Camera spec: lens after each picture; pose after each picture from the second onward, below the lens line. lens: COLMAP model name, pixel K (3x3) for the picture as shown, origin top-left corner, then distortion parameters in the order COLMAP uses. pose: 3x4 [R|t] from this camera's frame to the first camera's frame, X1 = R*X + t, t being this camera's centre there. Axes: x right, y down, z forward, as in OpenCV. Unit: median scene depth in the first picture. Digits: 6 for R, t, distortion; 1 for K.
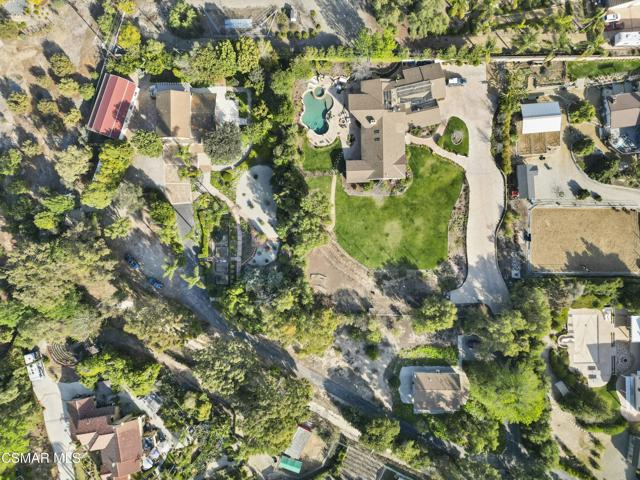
lens RADIAL K [[447.5, 0, 322.1], [0, 447.5, 238.0], [0, 0, 1]] dist [0.074901, -0.069020]
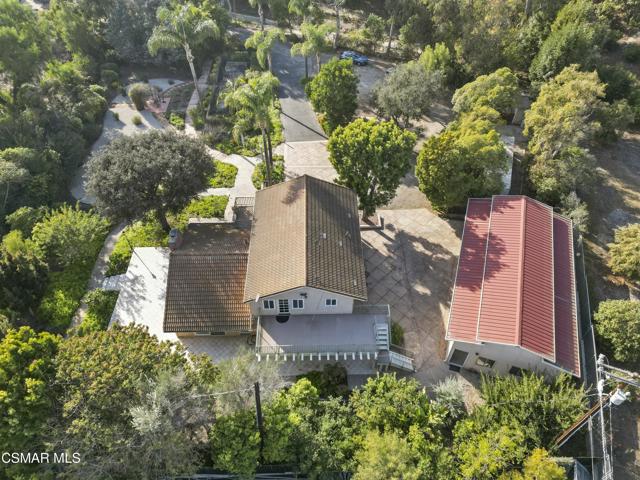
lens RADIAL K [[464.1, 0, 321.6], [0, 464.1, 238.0], [0, 0, 1]] dist [0.084141, -0.087244]
pose [[-0.999536, 0.030230, -0.003851, -0.325288], [-0.024894, -0.737040, 0.675391, -0.465045], [0.017579, 0.675173, 0.737450, 0.734496]]
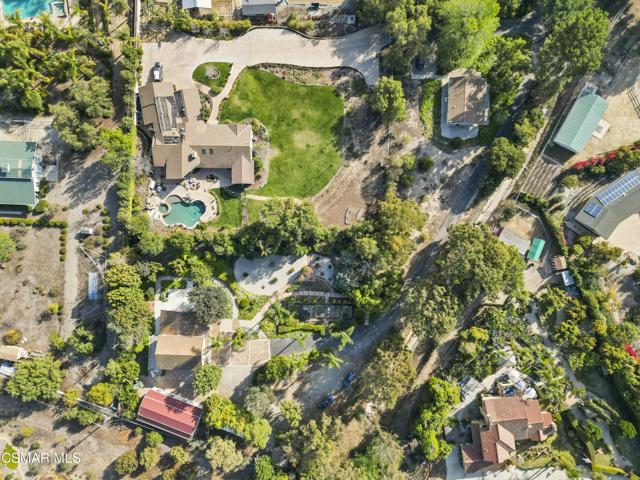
lens RADIAL K [[447.5, 0, 322.1], [0, 447.5, 238.0], [0, 0, 1]] dist [0.074901, -0.069020]
pose [[0.031836, -0.999407, 0.013117, -0.074154], [0.999280, 0.031555, -0.021068, 0.053343], [0.020642, 0.013778, 0.999692, 0.000940]]
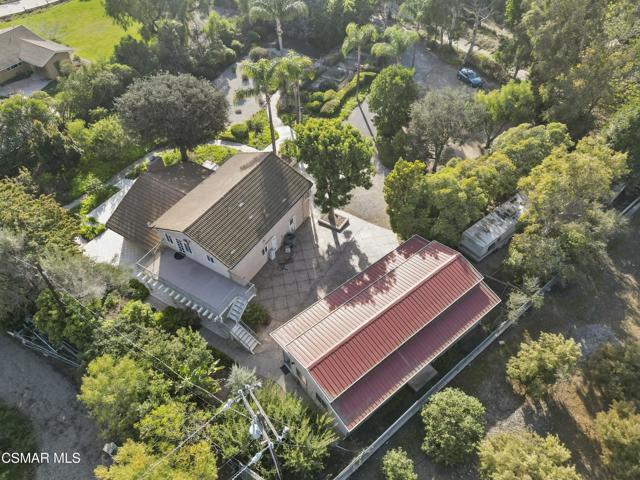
lens RADIAL K [[447.5, 0, 322.1], [0, 447.5, 238.0], [0, 0, 1]] dist [0.074901, -0.069020]
pose [[-0.849717, -0.369424, 0.376174, -0.501985], [0.526118, -0.640613, 0.559298, -0.424773], [0.034364, 0.673157, 0.738701, 0.737771]]
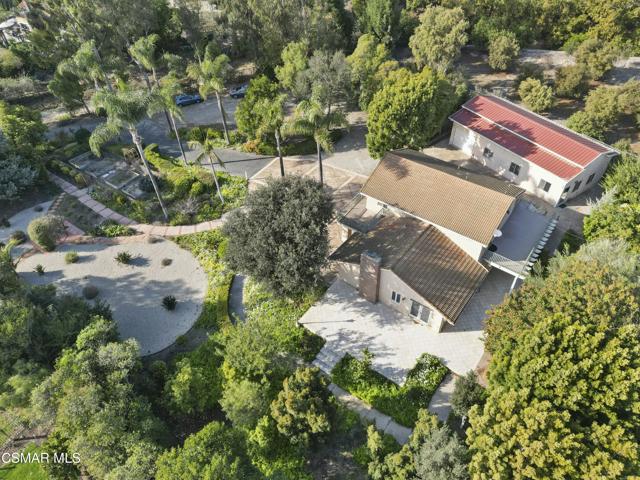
lens RADIAL K [[447.5, 0, 322.1], [0, 447.5, 238.0], [0, 0, 1]] dist [0.074901, -0.069020]
pose [[-0.597780, 0.573681, -0.559954, -0.060584], [-0.801215, -0.404274, 0.441154, -0.348515], [0.026707, 0.712357, 0.701309, 0.752436]]
